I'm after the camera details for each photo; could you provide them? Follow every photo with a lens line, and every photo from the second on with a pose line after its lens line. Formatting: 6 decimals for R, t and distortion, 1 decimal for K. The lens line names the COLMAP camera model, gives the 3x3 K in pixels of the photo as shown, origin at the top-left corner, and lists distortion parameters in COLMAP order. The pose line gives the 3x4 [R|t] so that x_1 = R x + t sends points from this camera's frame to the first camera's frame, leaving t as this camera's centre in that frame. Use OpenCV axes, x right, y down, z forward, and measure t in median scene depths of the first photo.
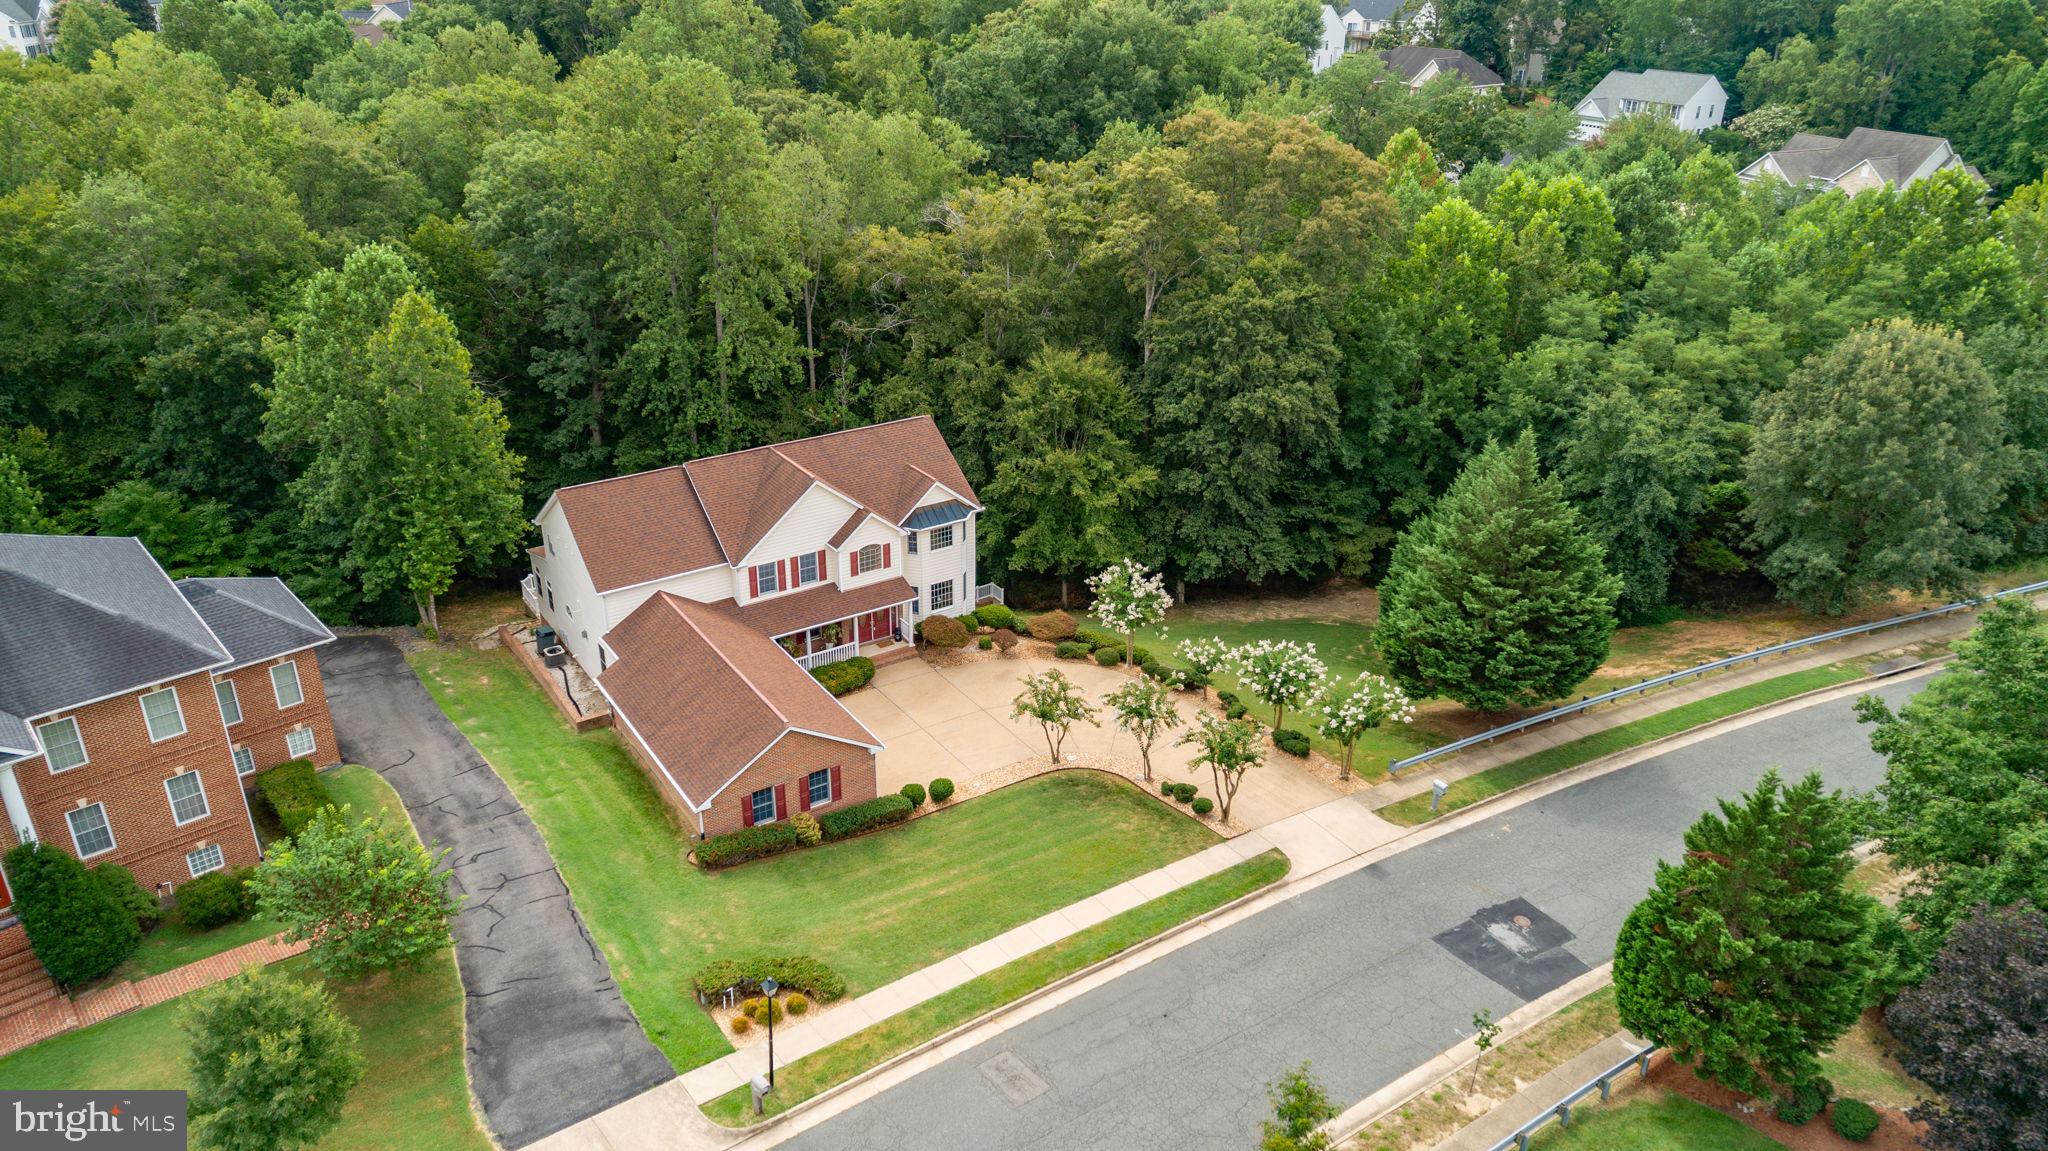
lens RADIAL K [[1379.2, 0, 1020.3], [0, 1379.2, 578.6], [0, 0, 1]] dist [-0.008609, 0.006661]
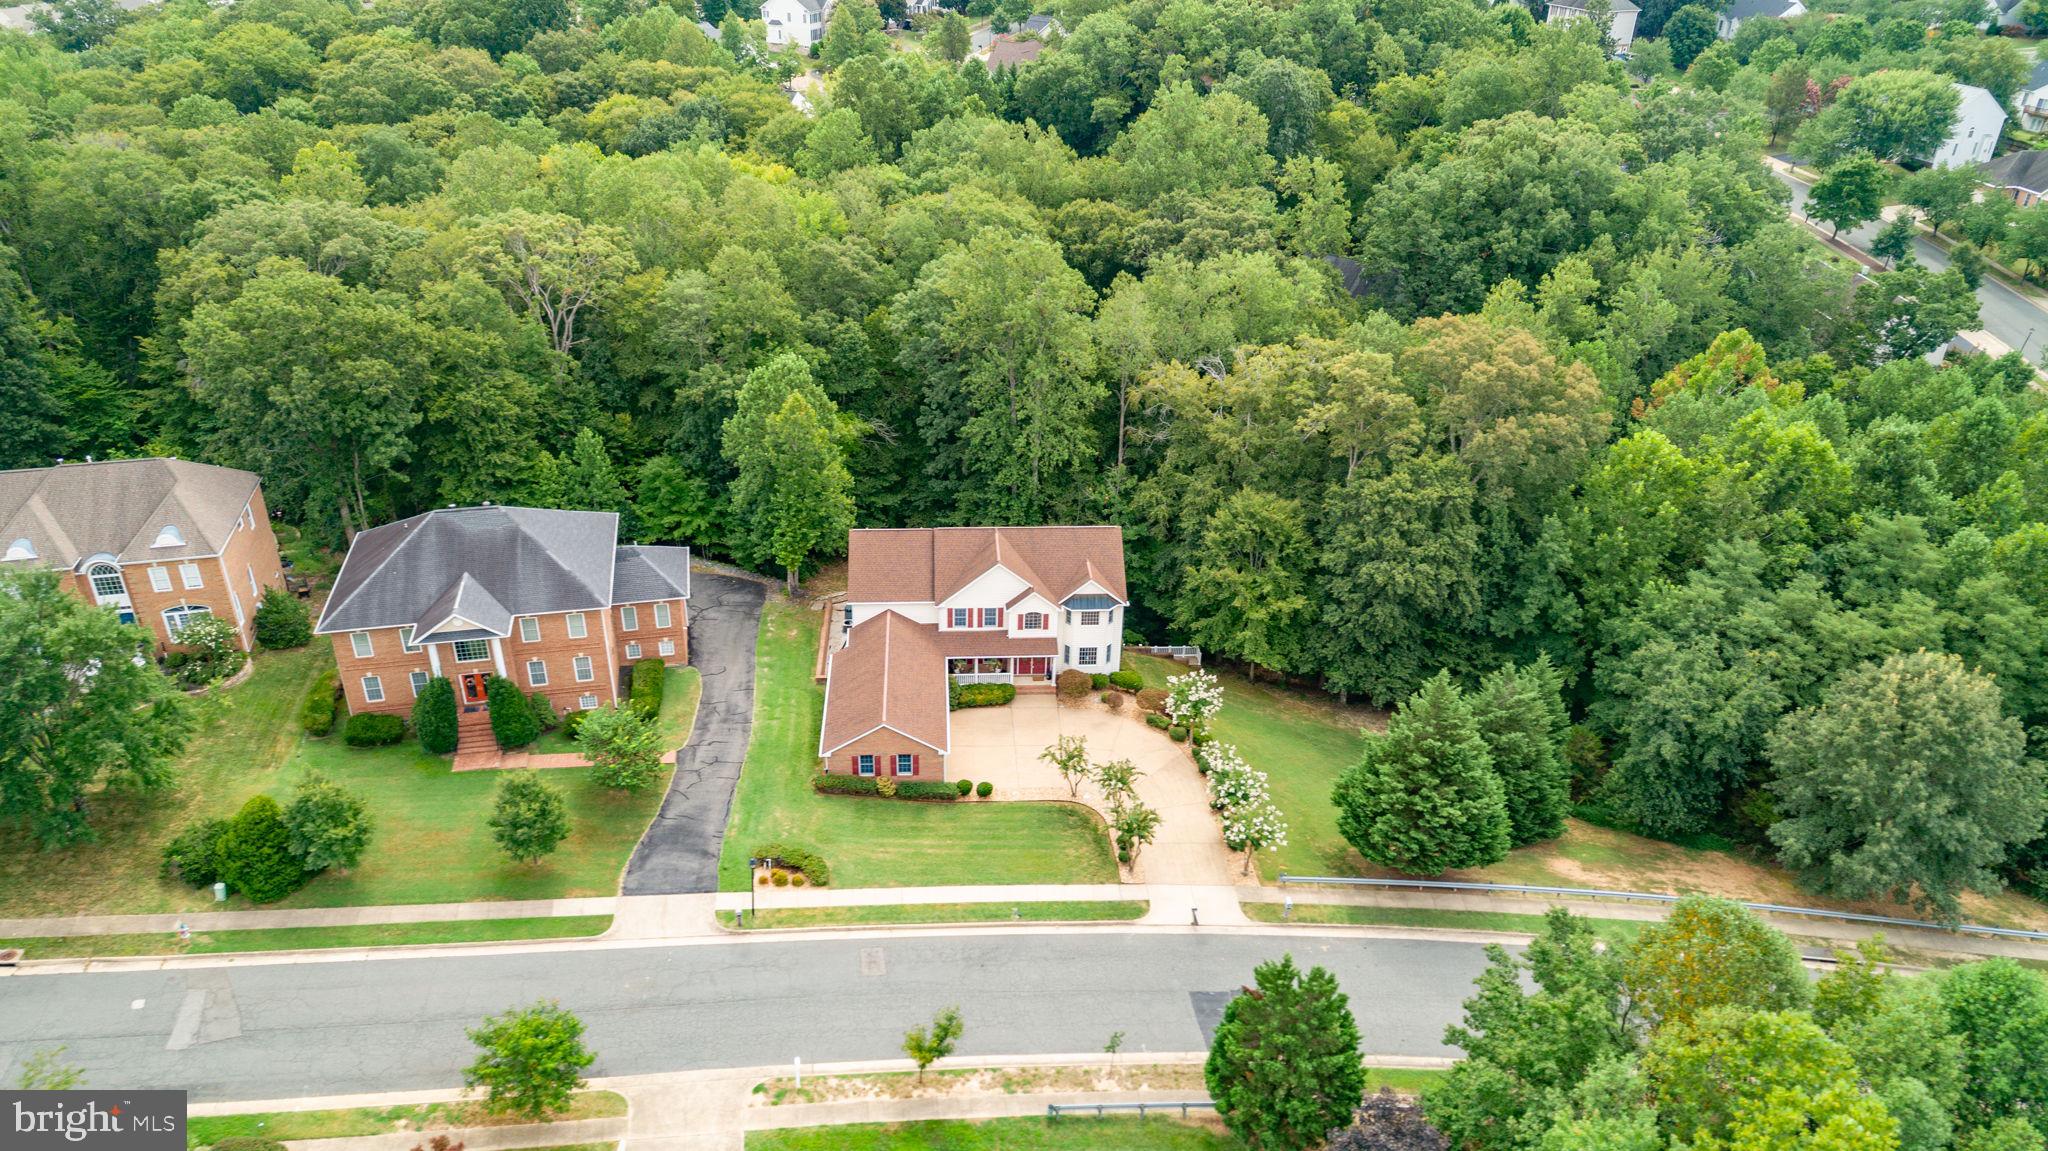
lens RADIAL K [[1379.2, 0, 1020.3], [0, 1379.2, 578.6], [0, 0, 1]] dist [-0.008609, 0.006661]
pose [[0.864834, 0.252979, -0.433663, 0.510390], [-0.225628, 0.967471, 0.114418, -0.226299], [0.448502, -0.001106, 0.893781, -0.310162]]
